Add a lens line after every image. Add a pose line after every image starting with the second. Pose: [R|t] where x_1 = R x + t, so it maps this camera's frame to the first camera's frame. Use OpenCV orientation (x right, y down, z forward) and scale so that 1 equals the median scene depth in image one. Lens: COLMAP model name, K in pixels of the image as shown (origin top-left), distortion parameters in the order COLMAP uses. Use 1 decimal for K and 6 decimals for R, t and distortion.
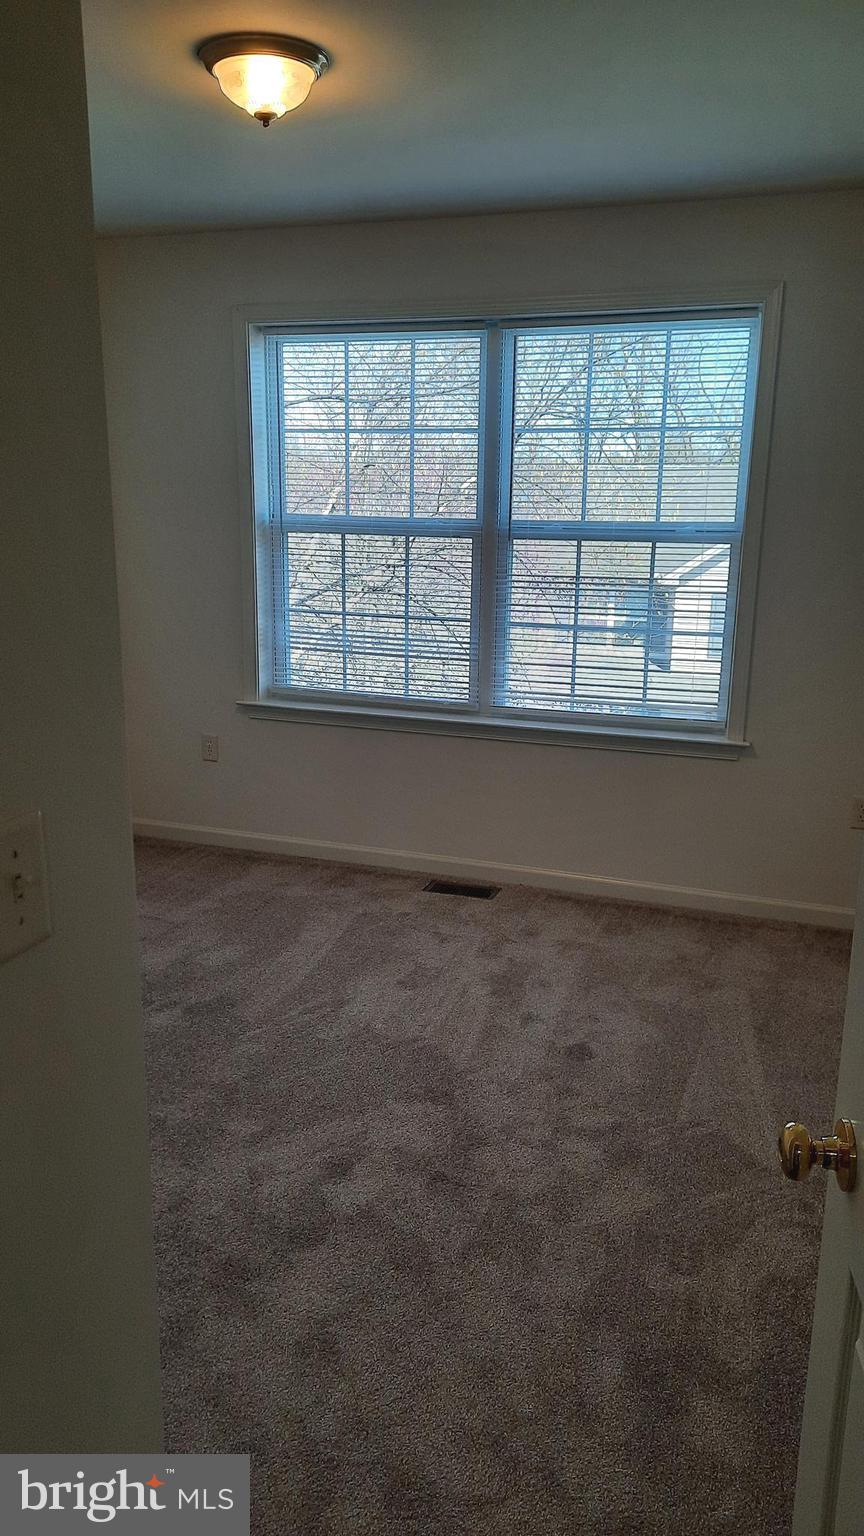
lens RADIAL K [[1154.8, 0, 465.7], [0, 1154.8, 729.9], [0, 0, 1]] dist [0.010274, 0.002517]
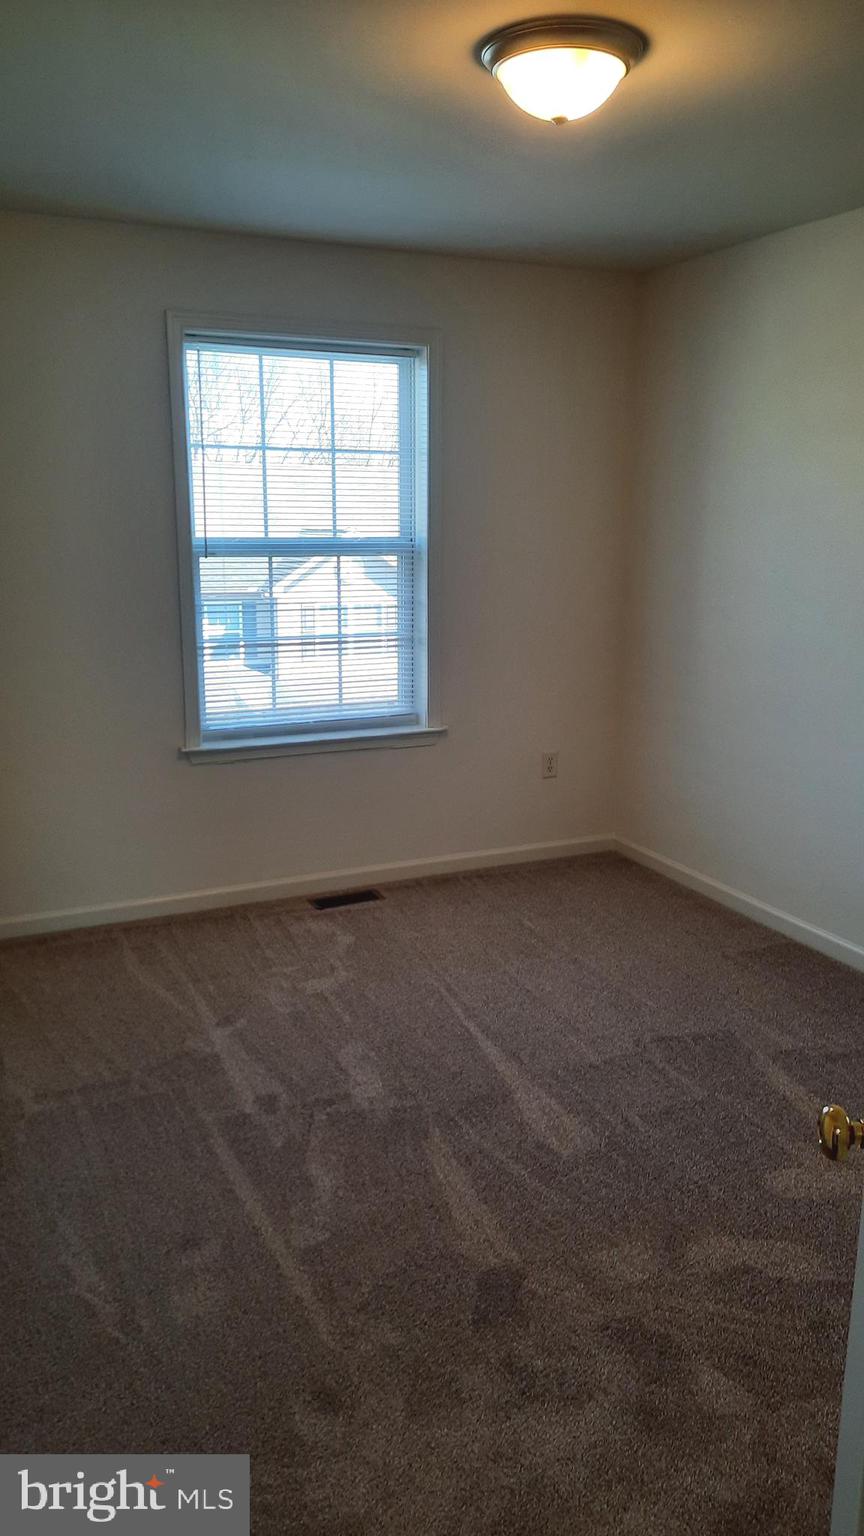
lens RADIAL K [[1154.8, 0, 436.0], [0, 1154.8, 769.9], [0, 0, 1]] dist [0.010274, 0.002517]
pose [[0.677974, -0.163592, 0.716651, -0.515783], [0.144903, 0.985535, 0.087888, -0.042200], [-0.720662, 0.044259, 0.691872, 0.173344]]
